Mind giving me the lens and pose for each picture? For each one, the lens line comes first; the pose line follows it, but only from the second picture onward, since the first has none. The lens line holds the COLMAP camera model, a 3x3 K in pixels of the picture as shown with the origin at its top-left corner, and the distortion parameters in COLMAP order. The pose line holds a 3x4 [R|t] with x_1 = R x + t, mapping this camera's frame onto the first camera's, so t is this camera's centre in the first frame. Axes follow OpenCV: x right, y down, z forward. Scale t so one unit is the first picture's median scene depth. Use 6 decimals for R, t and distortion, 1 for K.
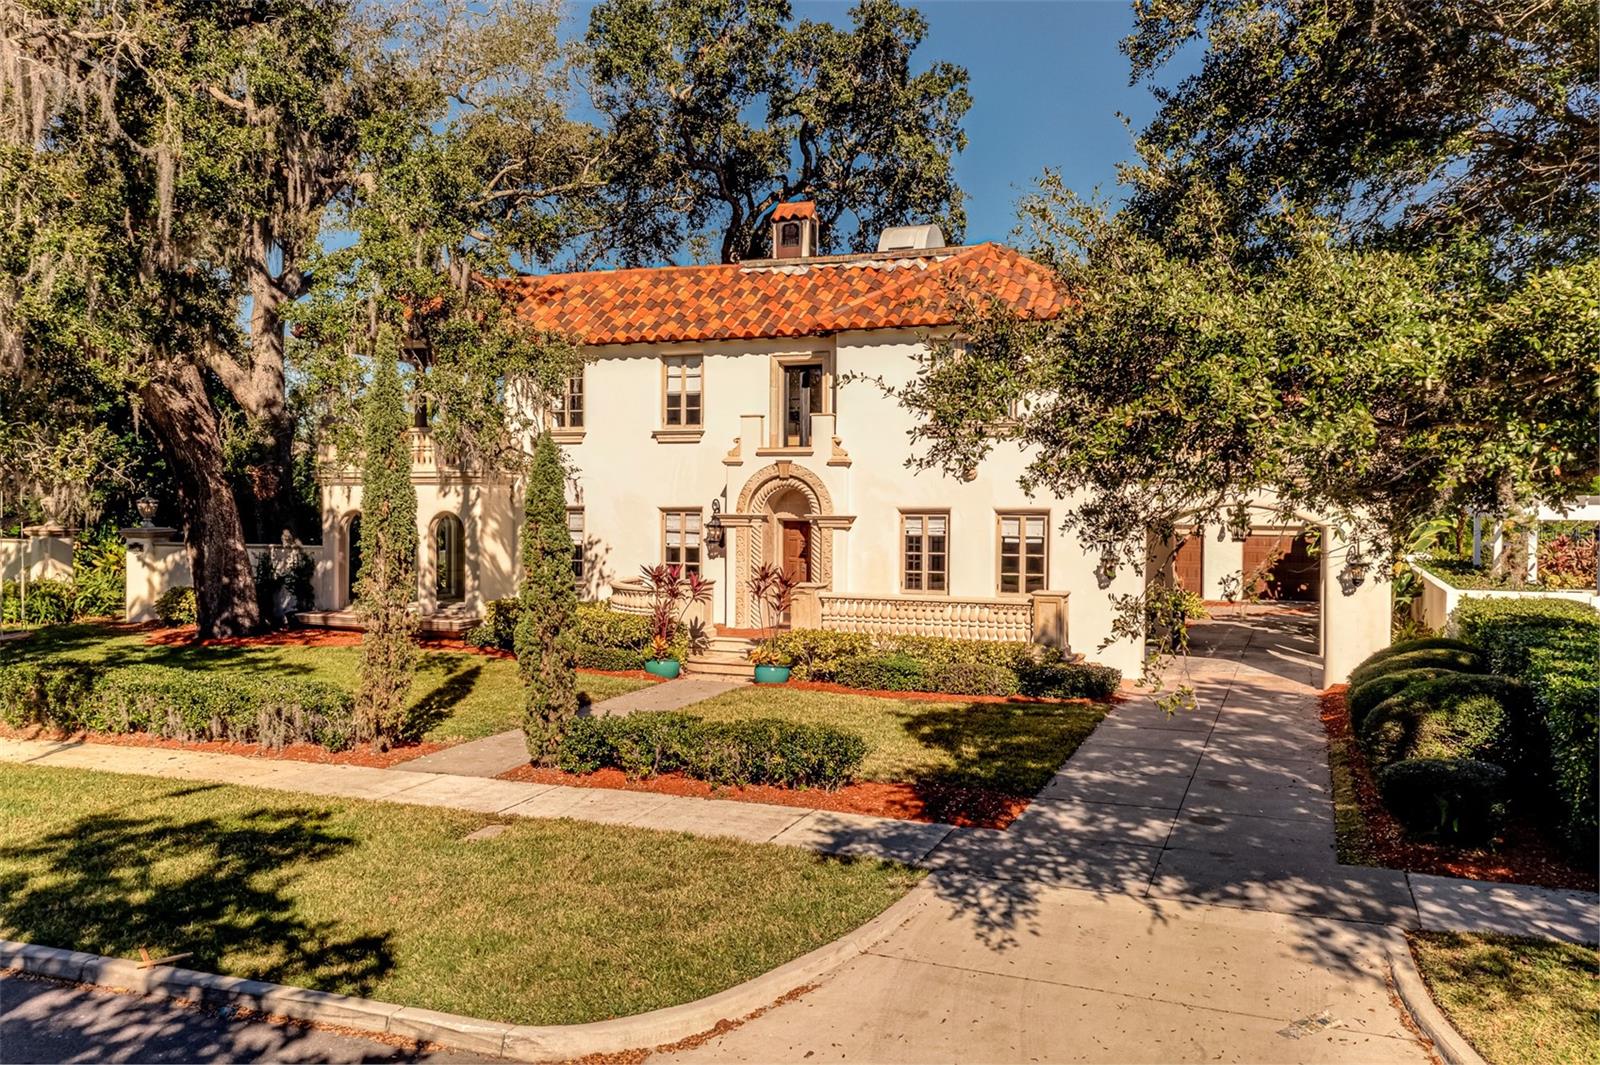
lens RADIAL K [[1265.5, 0, 800.0], [0, 1265.5, 532.5], [0, 0, 1]] dist [0.036370, -0.002909]
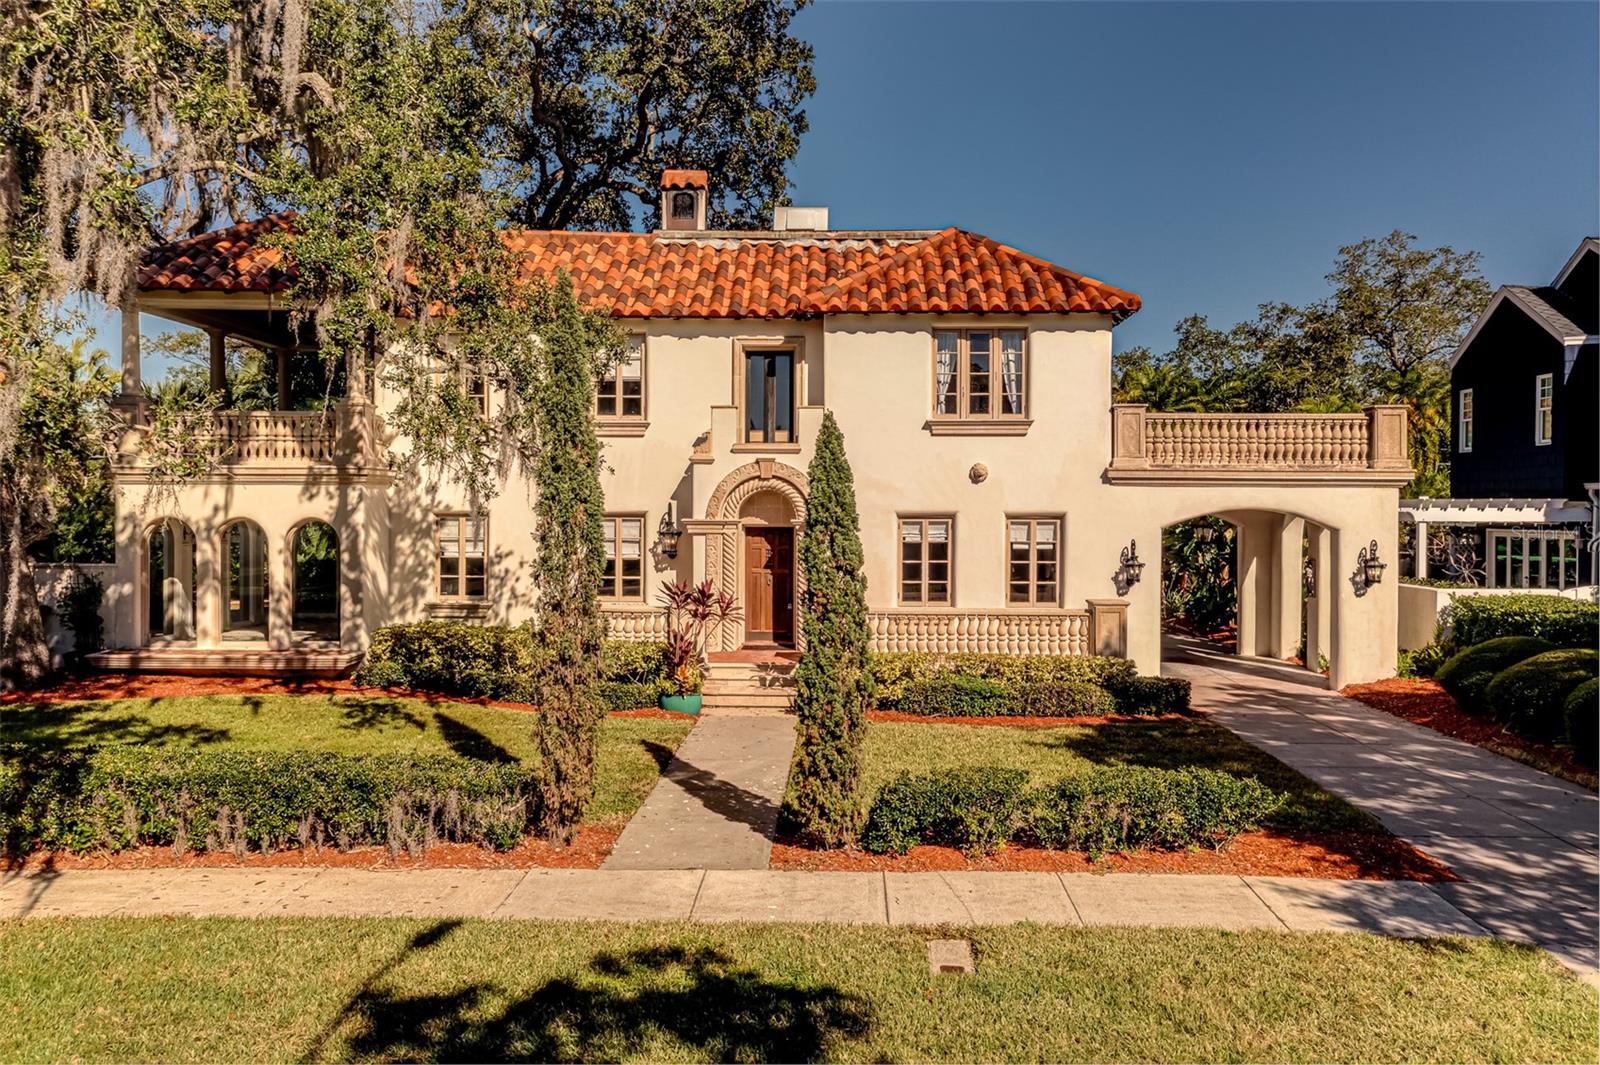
lens RADIAL K [[1265.5, 0, 800.0], [0, 1265.5, 532.5], [0, 0, 1]] dist [0.036370, -0.002909]
pose [[0.941128, -0.008781, 0.337938, -0.283953], [0.009749, 0.999952, -0.001167, -0.004254], [-0.337911, 0.004393, 0.941168, 0.164822]]
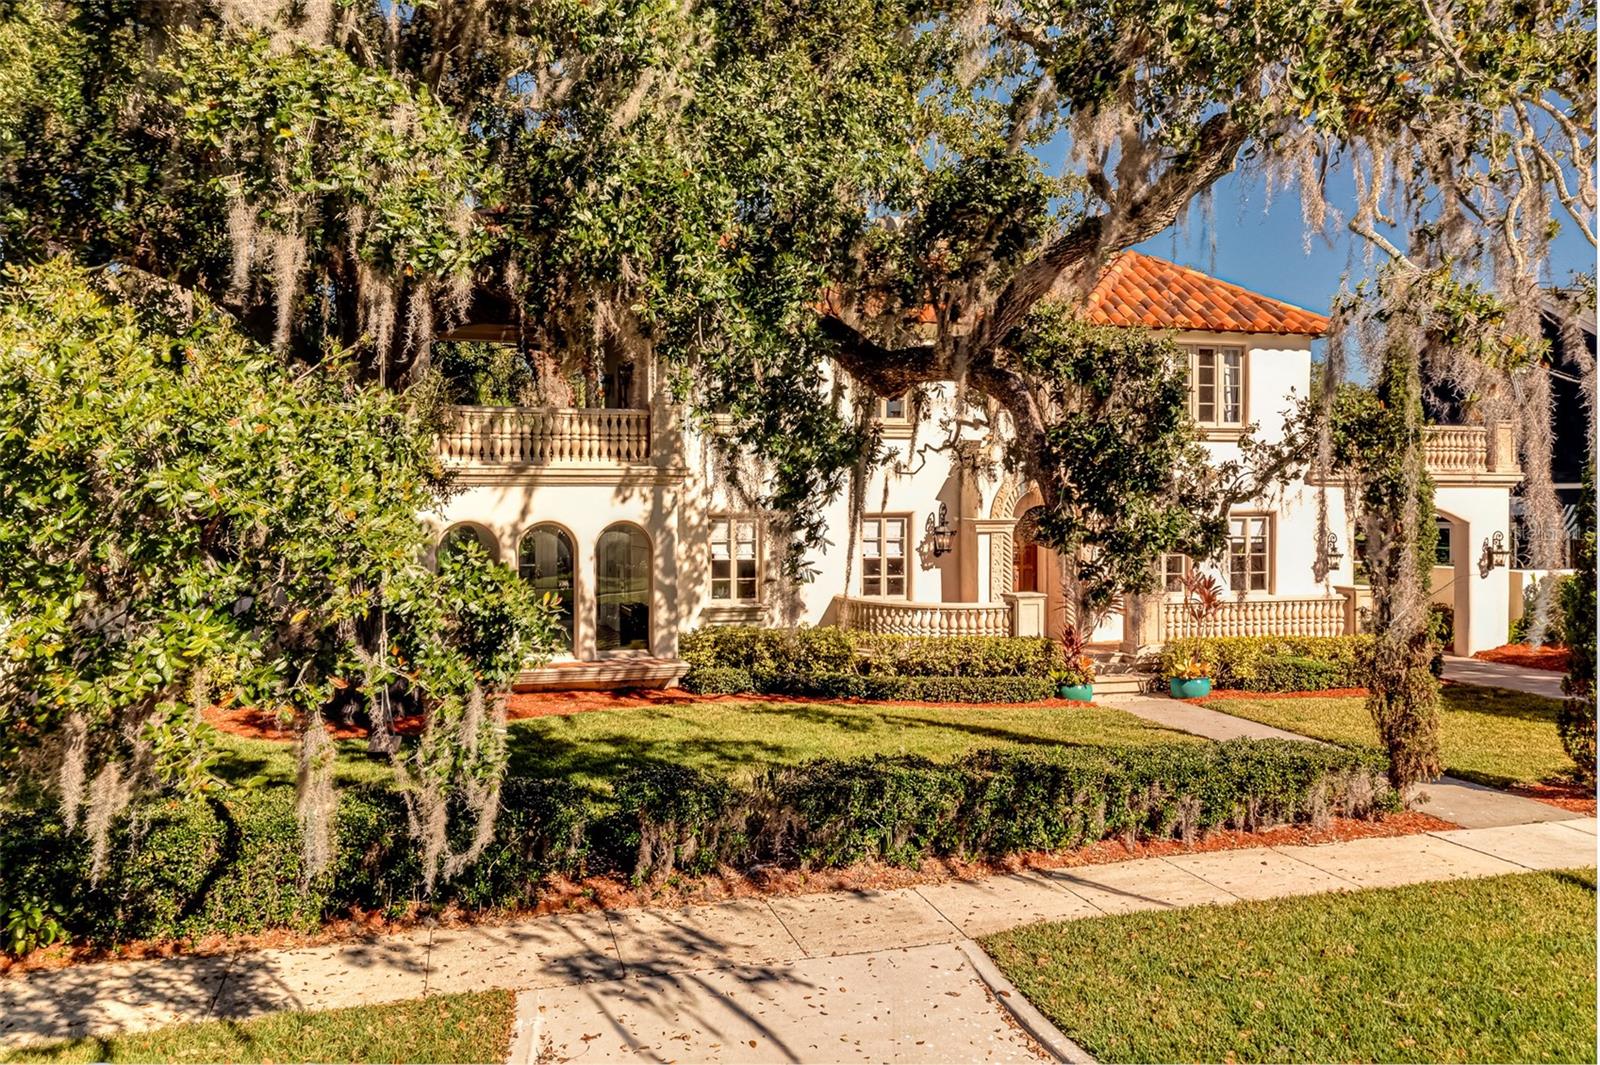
lens RADIAL K [[1265.5, 0, 800.0], [0, 1265.5, 532.5], [0, 0, 1]] dist [0.036370, -0.002909]
pose [[0.785044, -0.020469, 0.619102, -0.721498], [0.021838, 0.999747, 0.005363, -0.013096], [-0.619055, 0.009310, 0.785292, 0.375653]]
